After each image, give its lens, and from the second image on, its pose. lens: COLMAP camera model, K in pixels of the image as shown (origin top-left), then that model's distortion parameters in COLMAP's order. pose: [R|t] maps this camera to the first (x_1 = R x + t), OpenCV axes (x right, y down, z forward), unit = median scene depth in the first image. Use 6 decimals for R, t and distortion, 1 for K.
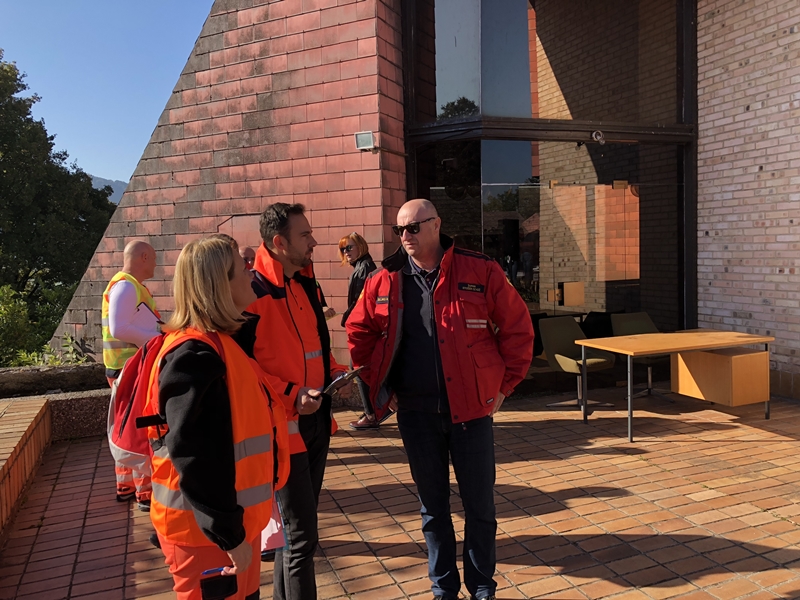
lens RADIAL K [[661.0, 0, 398.6], [0, 661.0, 284.0], [0, 0, 1]] dist [0.043804, -0.056636]
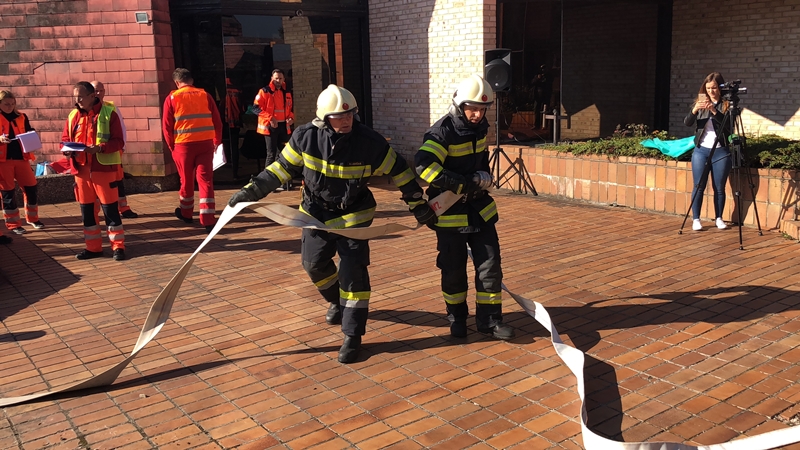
lens RADIAL K [[755.1, 0, 398.7], [0, 755.1, 204.8], [0, 0, 1]] dist [0.092694, -0.200003]
pose [[0.962359, -0.042526, 0.268432, 0.025448], [0.012501, 0.993563, 0.112586, 0.024903], [-0.271492, -0.104993, 0.956697, -0.803535]]
